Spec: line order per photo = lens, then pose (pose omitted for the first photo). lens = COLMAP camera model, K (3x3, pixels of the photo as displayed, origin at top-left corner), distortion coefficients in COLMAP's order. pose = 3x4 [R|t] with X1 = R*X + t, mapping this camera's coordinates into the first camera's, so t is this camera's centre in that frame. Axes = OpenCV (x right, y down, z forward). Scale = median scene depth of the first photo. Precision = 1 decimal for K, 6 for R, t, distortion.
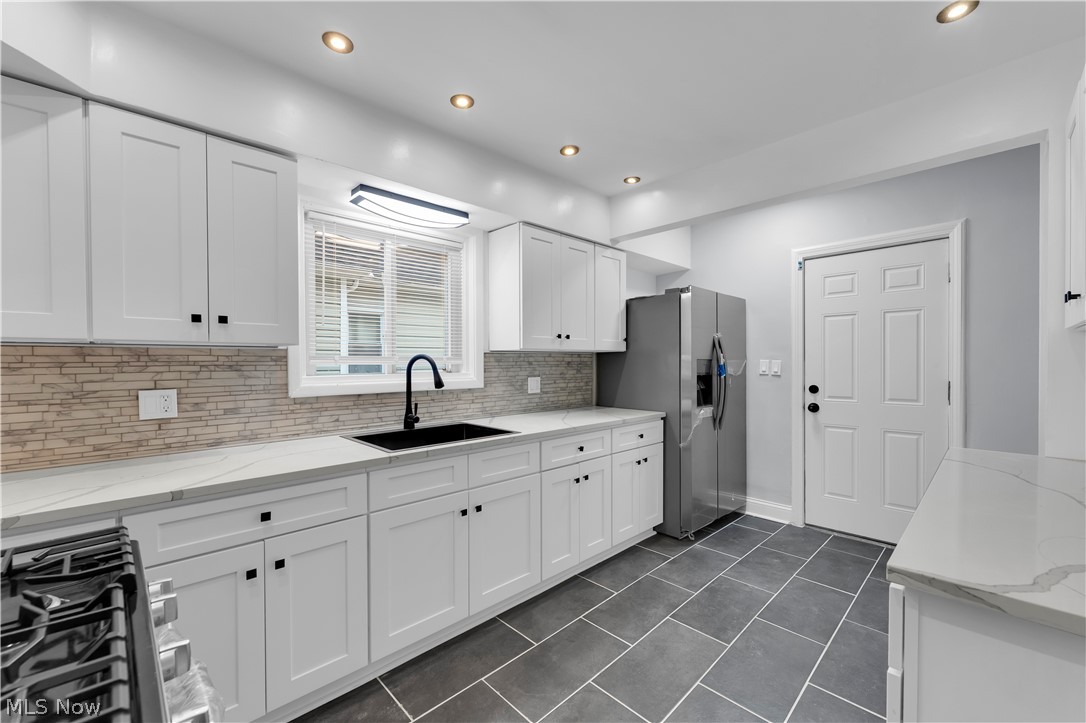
lens RADIAL K [[440.0, 0, 532.6], [0, 440.0, 364.4], [0, 0, 1]] dist [0.002504, -0.000962]
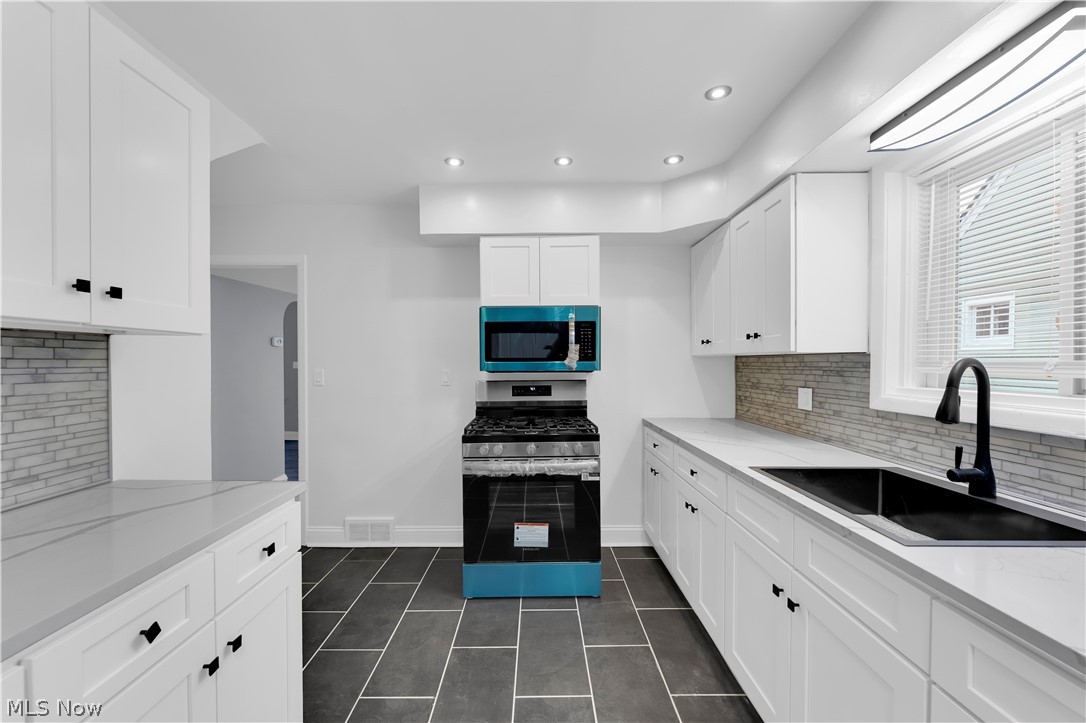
lens RADIAL K [[440.0, 0, 536.6], [0, 440.0, 362.1], [0, 0, 1]] dist [0.002504, -0.000962]
pose [[-0.685916, 0.003147, -0.727674, 0.511503], [-0.003489, 0.999965, 0.007614, -0.021014], [0.727672, 0.007762, -0.685881, 1.016603]]
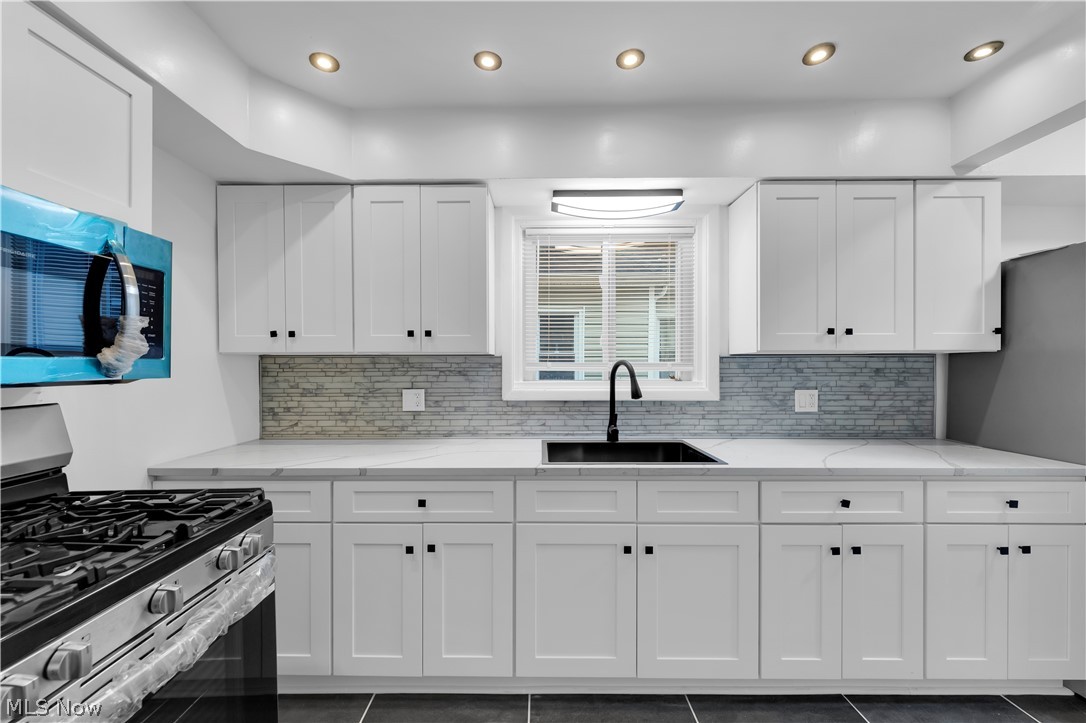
lens RADIAL K [[440.0, 0, 537.0], [0, 440.0, 366.2], [0, 0, 1]] dist [0.002504, -0.000962]
pose [[0.721589, -0.000081, -0.692322, 0.252609], [-0.005846, 0.999964, -0.006211, -0.003652], [0.692297, 0.008529, 0.721562, 0.235280]]
